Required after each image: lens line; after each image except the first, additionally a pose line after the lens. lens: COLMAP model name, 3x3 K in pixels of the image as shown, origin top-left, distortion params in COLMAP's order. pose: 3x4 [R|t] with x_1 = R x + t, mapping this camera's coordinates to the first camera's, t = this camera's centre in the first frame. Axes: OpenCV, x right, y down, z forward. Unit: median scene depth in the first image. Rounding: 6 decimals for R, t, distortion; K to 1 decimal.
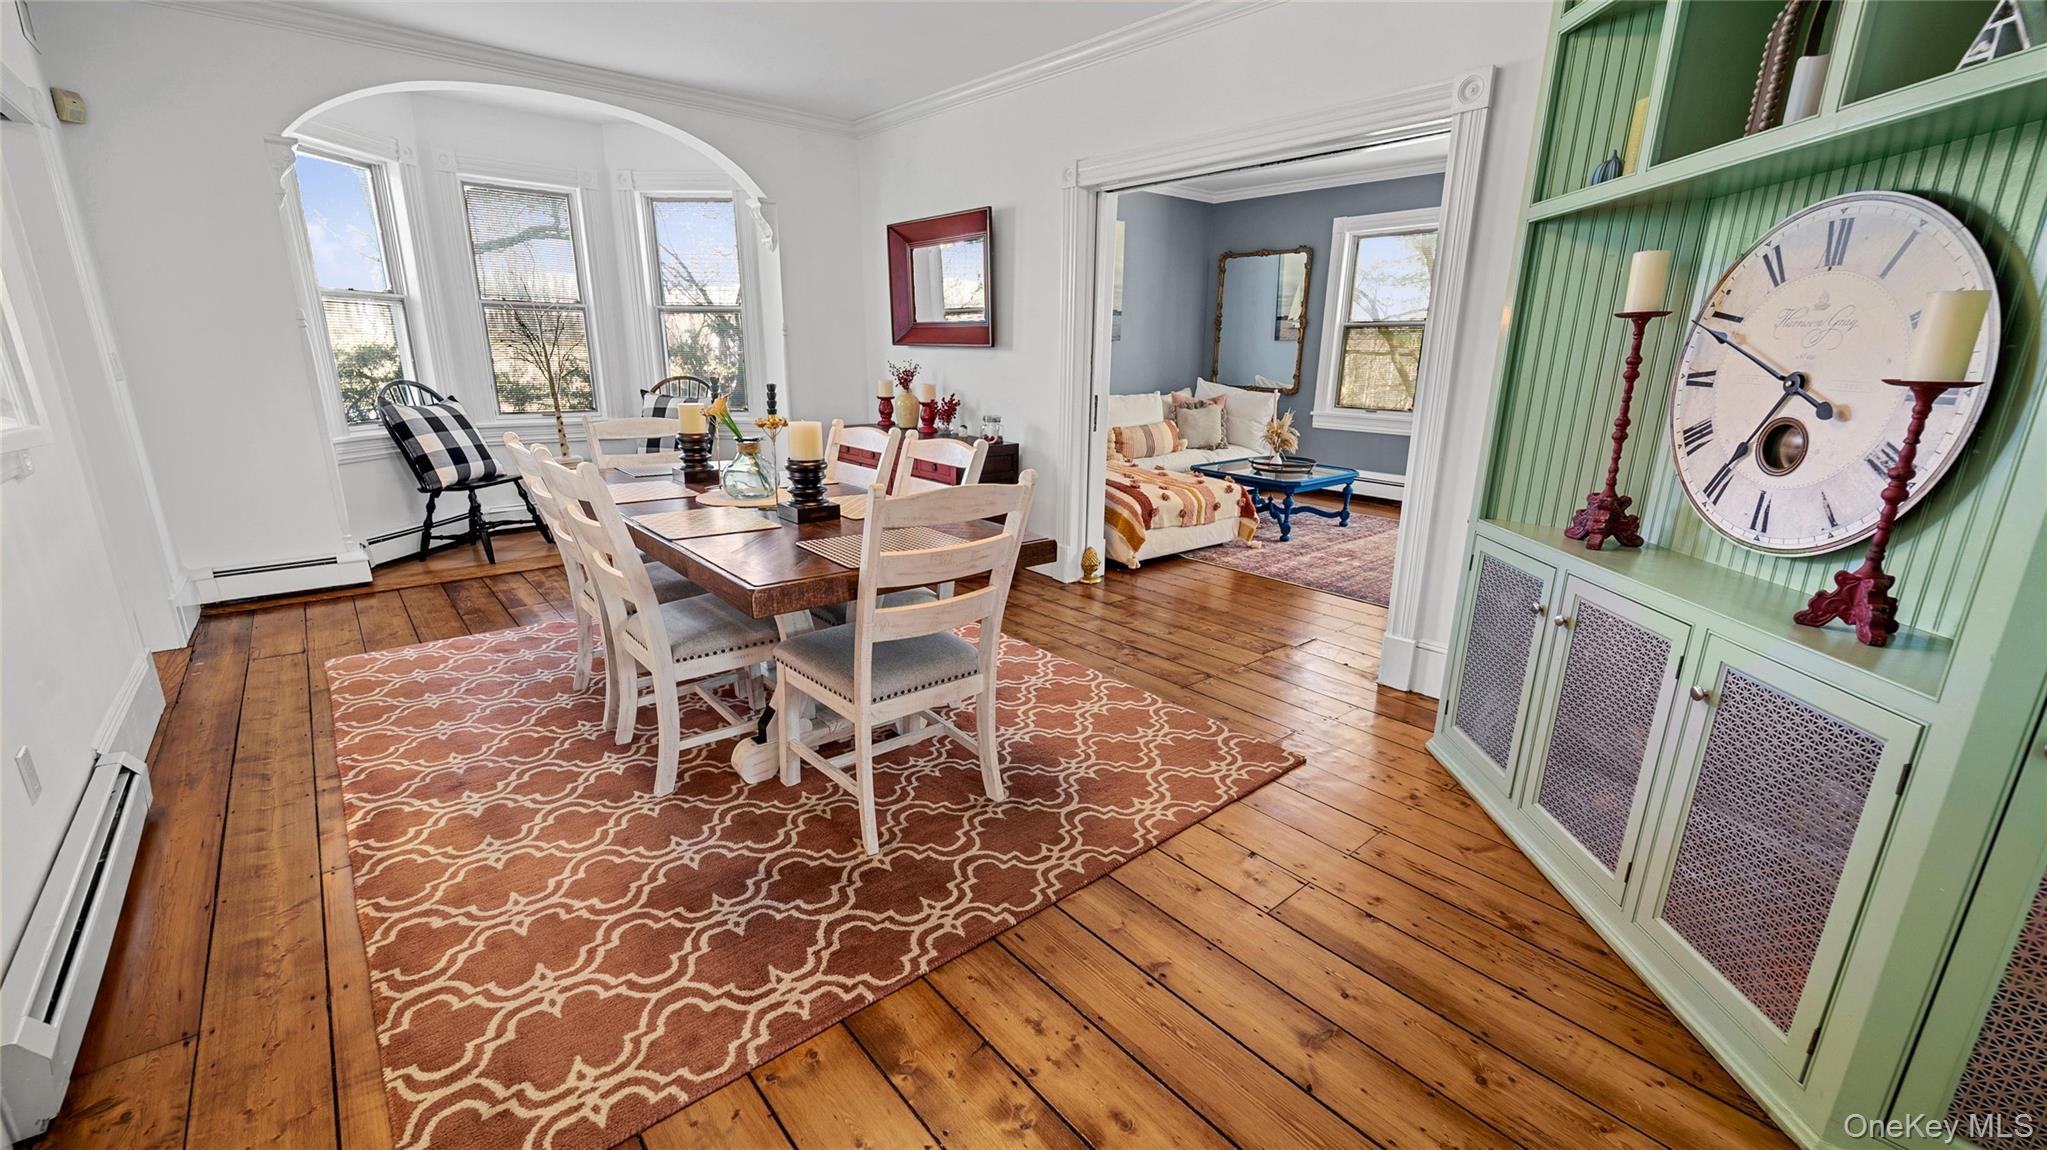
lens RADIAL K [[816.3, 0, 1014.9], [0, 816.3, 575.7], [0, 0, 1]] dist [-0.002169, -0.000129]
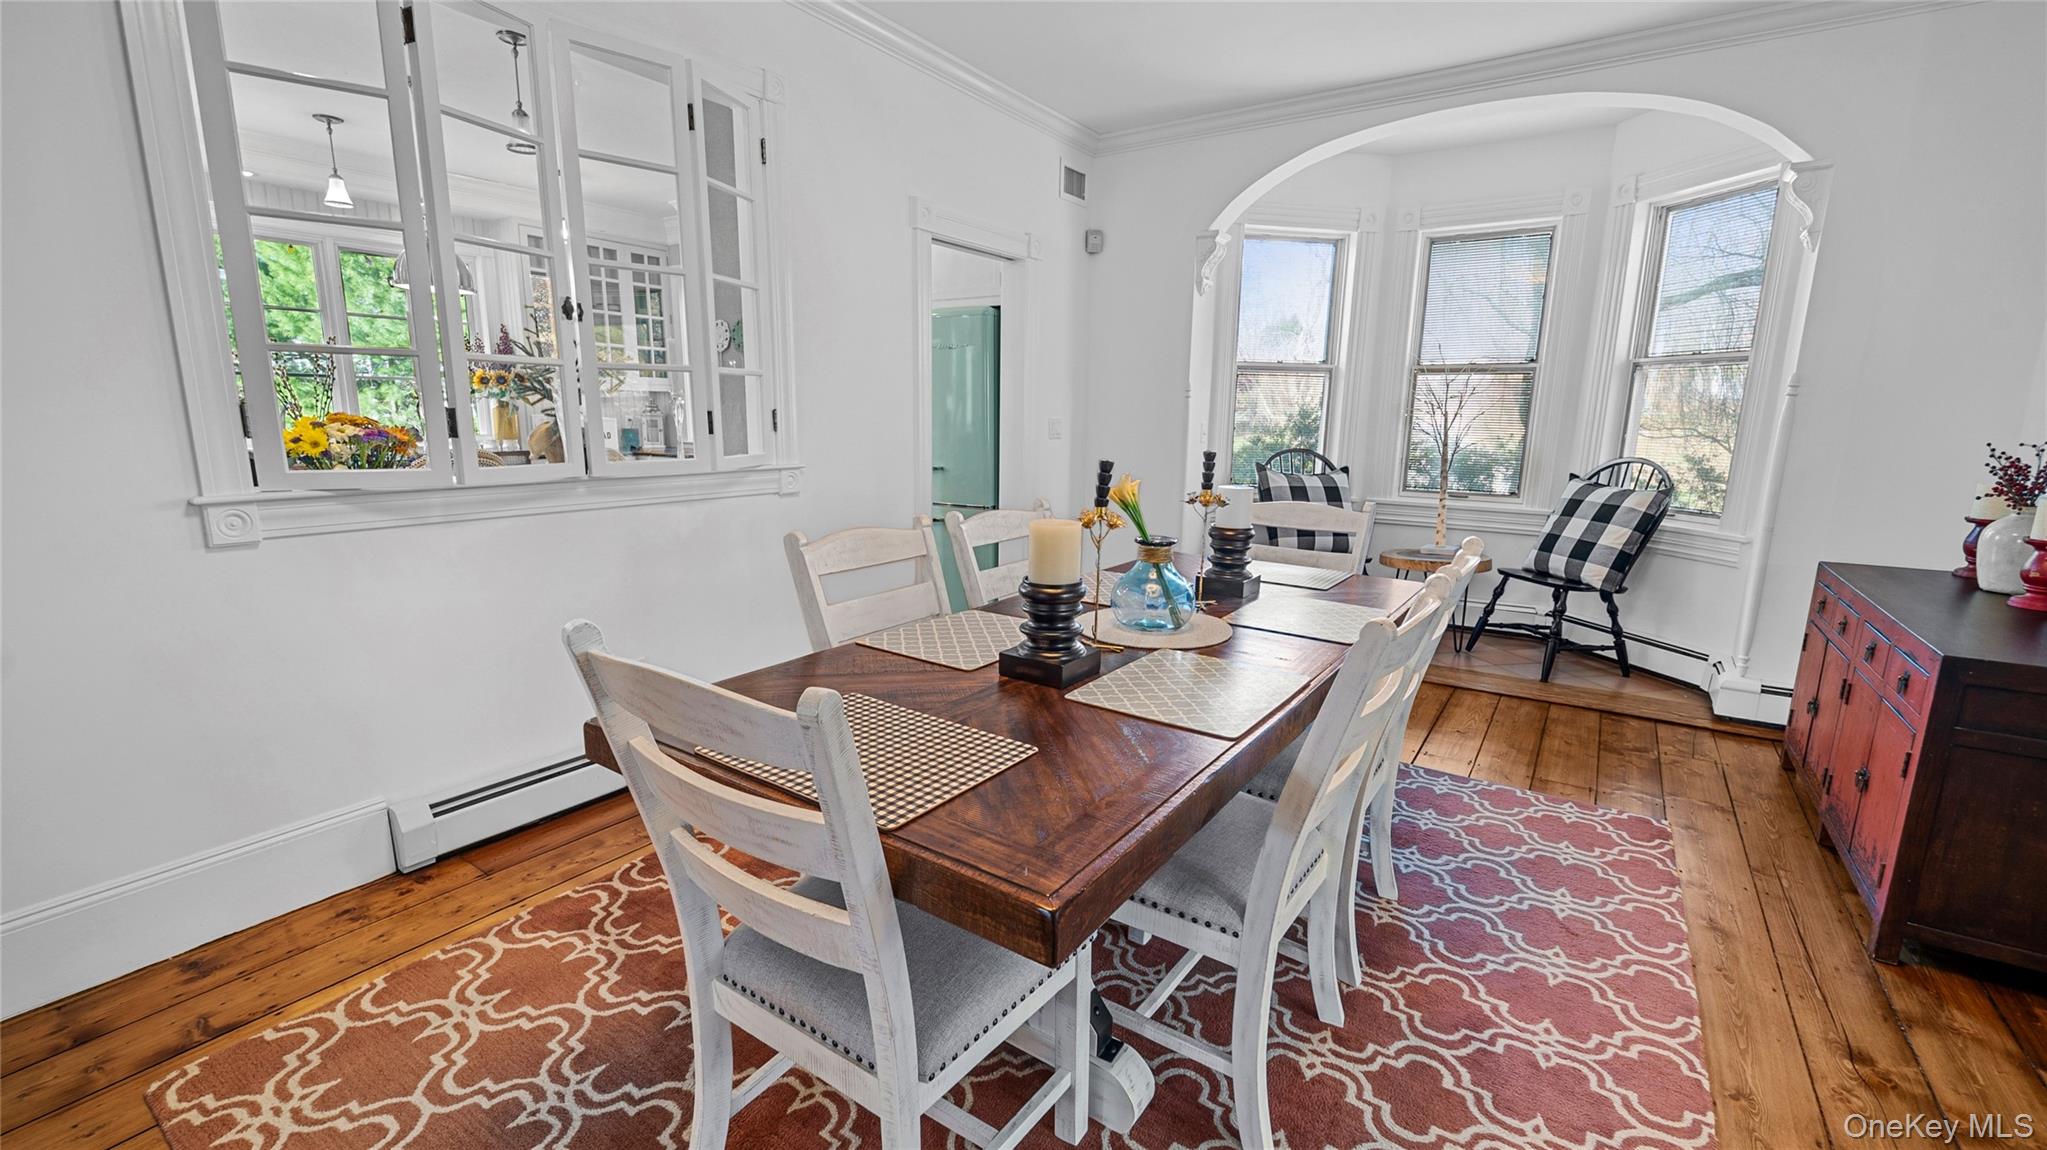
lens RADIAL K [[793.1, 0, 1026.7], [0, 793.1, 621.0], [0, 0, 1]] dist [-0.001173, -0.000129]
pose [[0.277228, 0.246165, -0.928734, 0.126913], [-0.263472, 0.949045, 0.172902, -0.095827], [0.923973, 0.196763, 0.327960, 0.333290]]
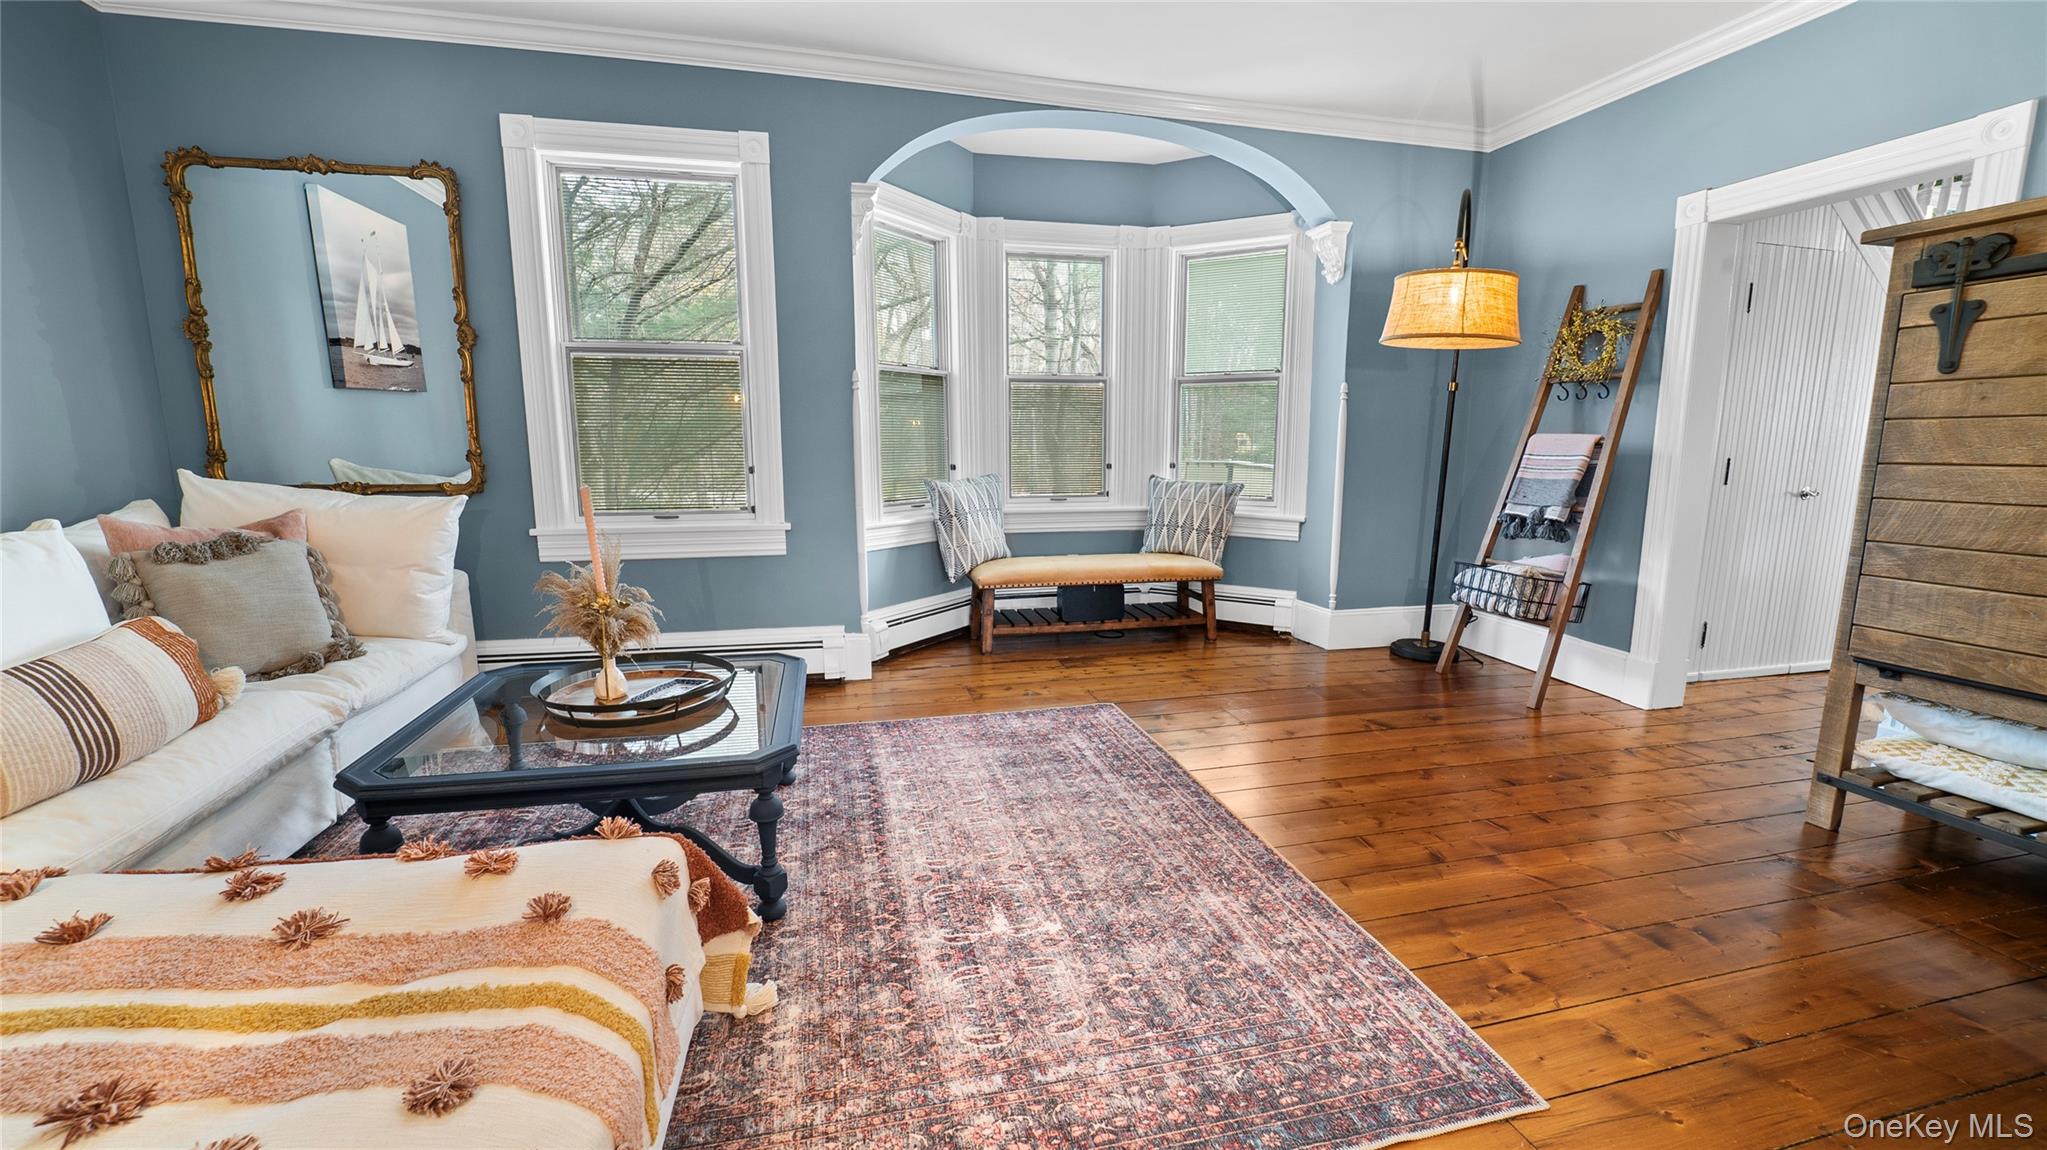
lens RADIAL K [[837.4, 0, 1004.6], [0, 837.4, 573.0], [0, 0, 1]] dist [-0.001955, -0.000300]
pose [[0.460309, -0.155277, 0.874074, 0.088192], [0.242393, 0.969156, 0.044518, -0.173840], [-0.854027, 0.191377, 0.483749, 0.711256]]
